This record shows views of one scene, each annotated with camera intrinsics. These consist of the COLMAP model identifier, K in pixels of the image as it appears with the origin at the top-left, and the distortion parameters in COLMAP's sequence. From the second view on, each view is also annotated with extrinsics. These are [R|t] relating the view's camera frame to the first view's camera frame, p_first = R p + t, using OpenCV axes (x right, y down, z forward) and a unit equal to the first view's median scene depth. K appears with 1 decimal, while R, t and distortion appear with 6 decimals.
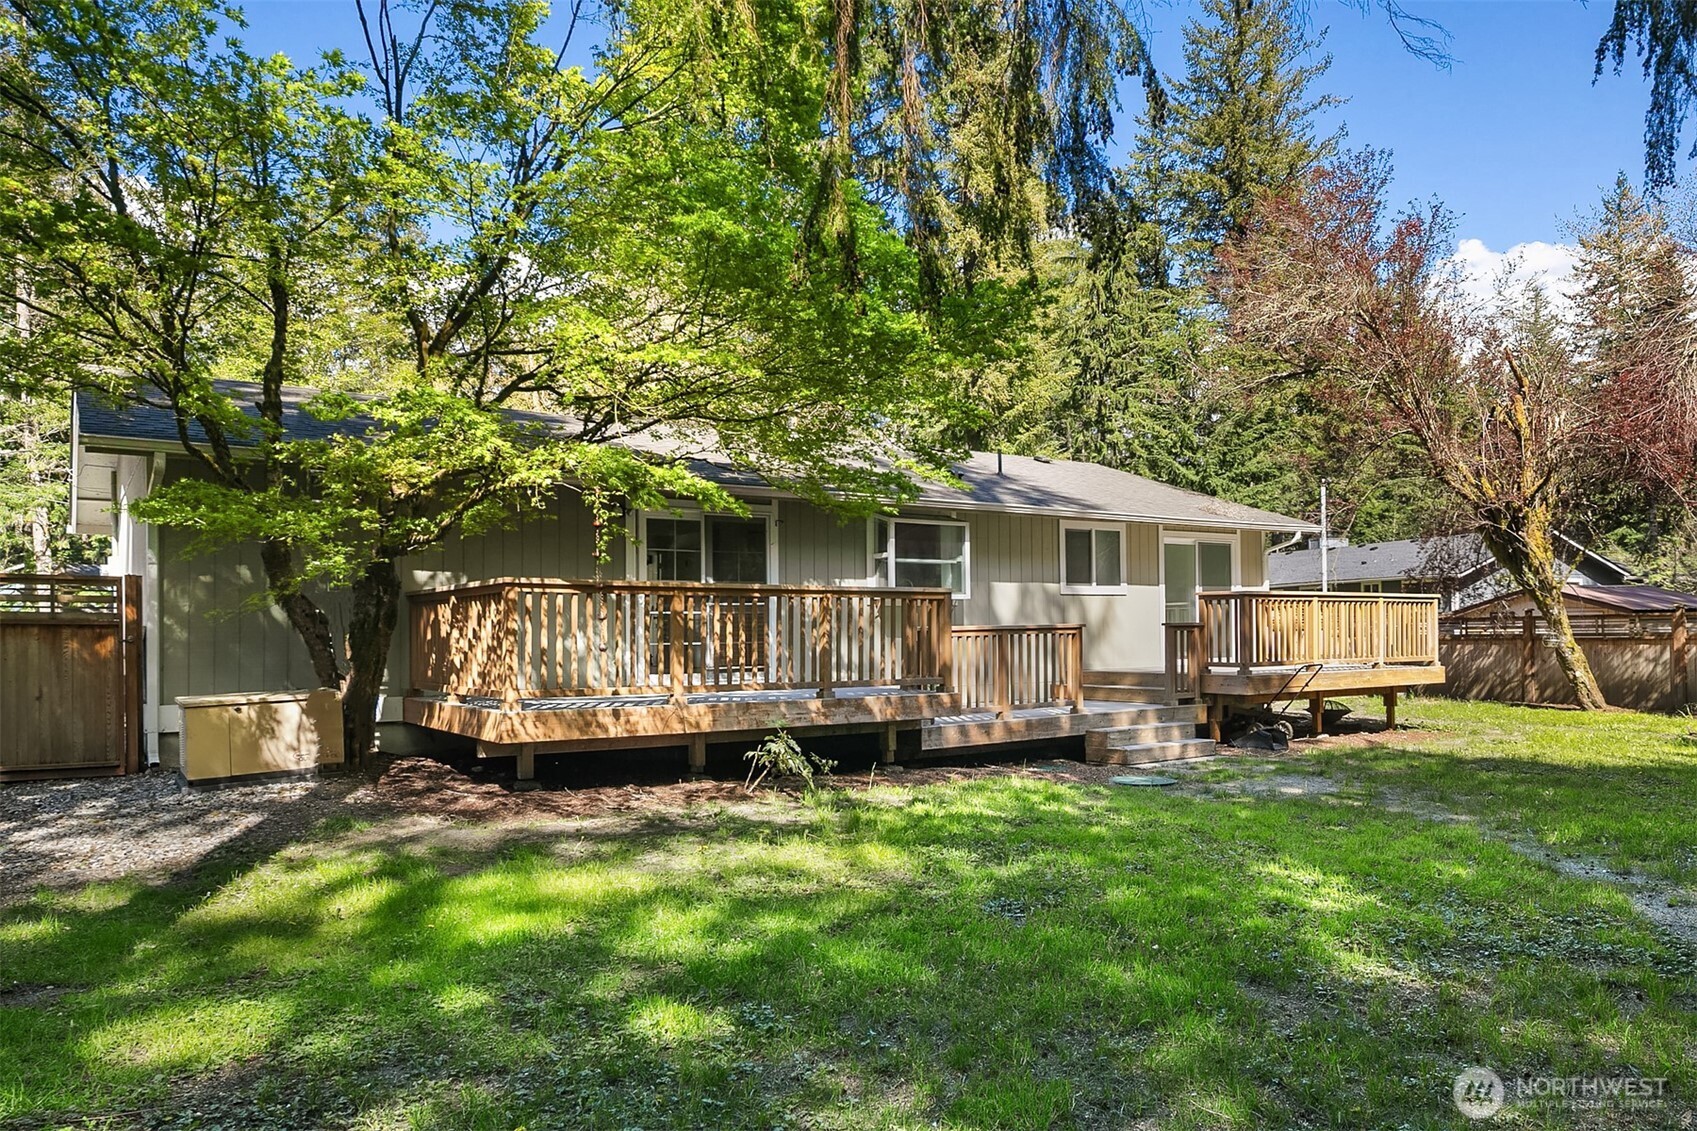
lens RADIAL K [[1186.5, 0, 848.5], [0, 1186.5, 565.5], [0, 0, 1]] dist [-0.000472, 0.000062]
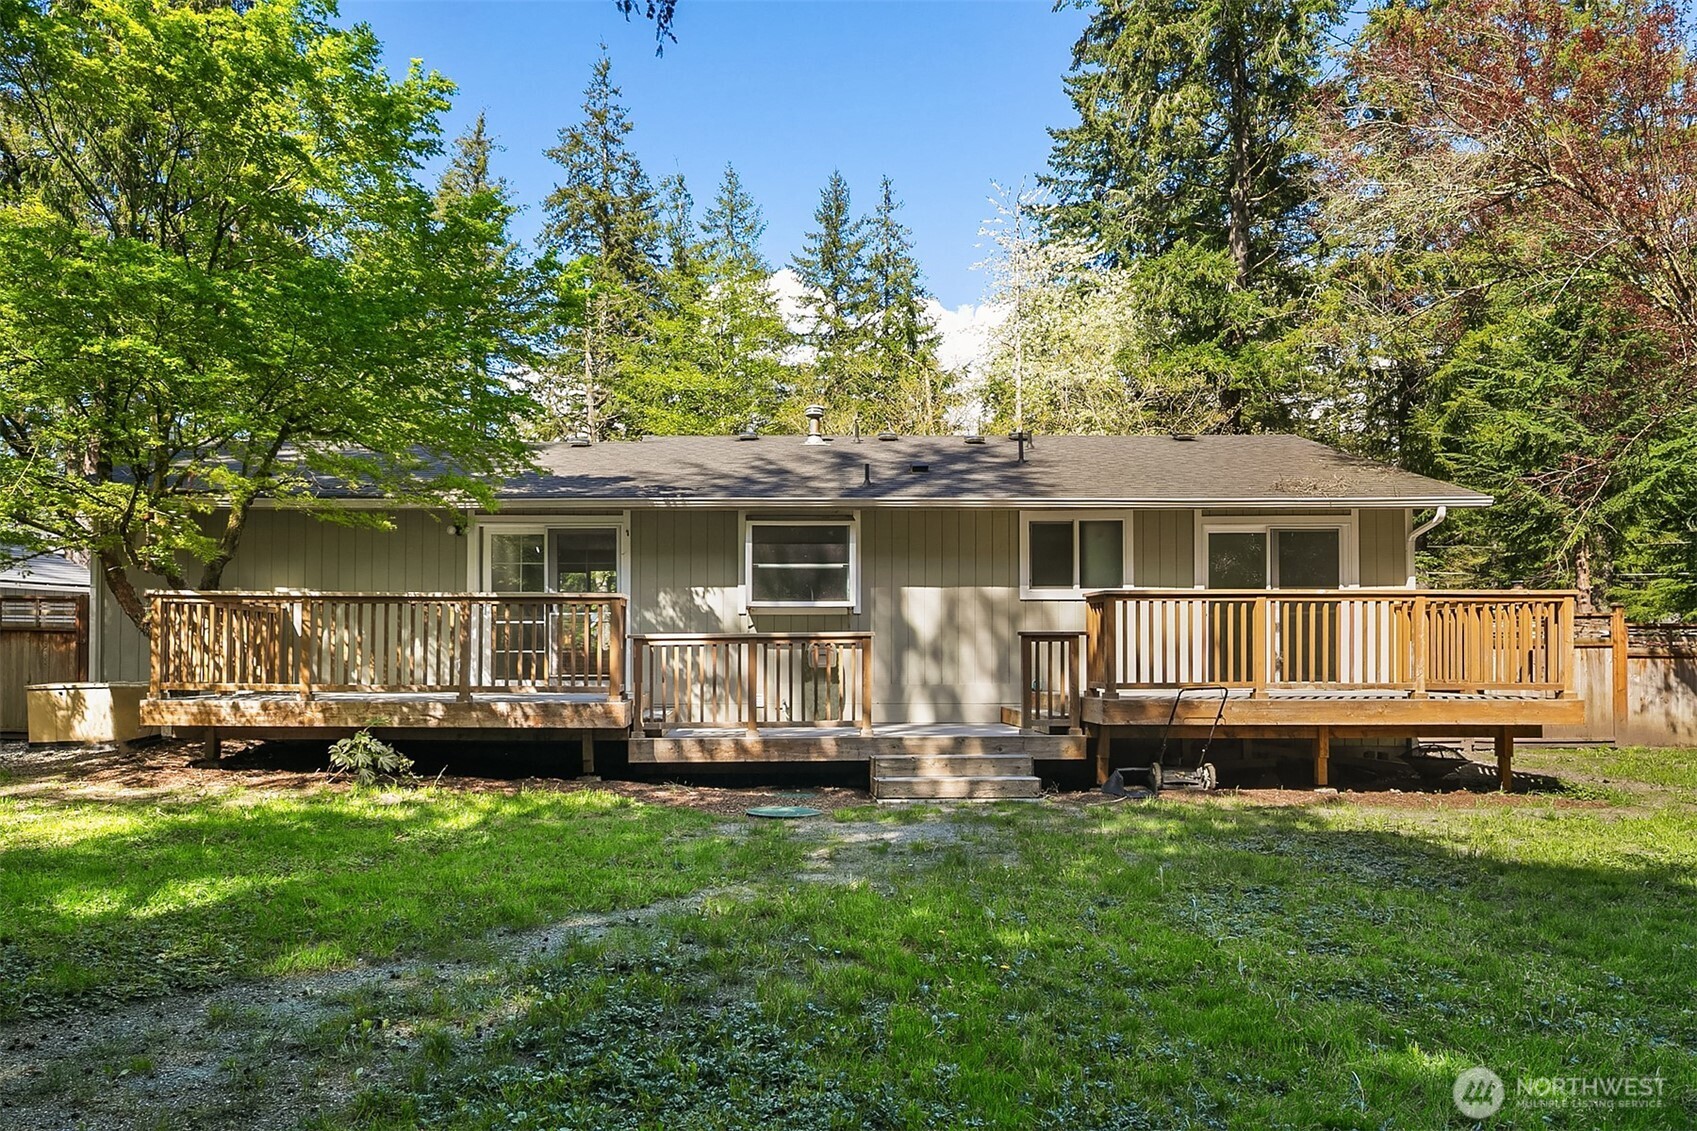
lens RADIAL K [[1186.5, 0, 848.5], [0, 1186.5, 565.5], [0, 0, 1]] dist [-0.000472, 0.000062]
pose [[0.809737, -0.034402, -0.585784, 0.710921], [0.023803, 0.999384, -0.025788, 0.023346], [0.586311, 0.006937, 0.810057, 0.299711]]
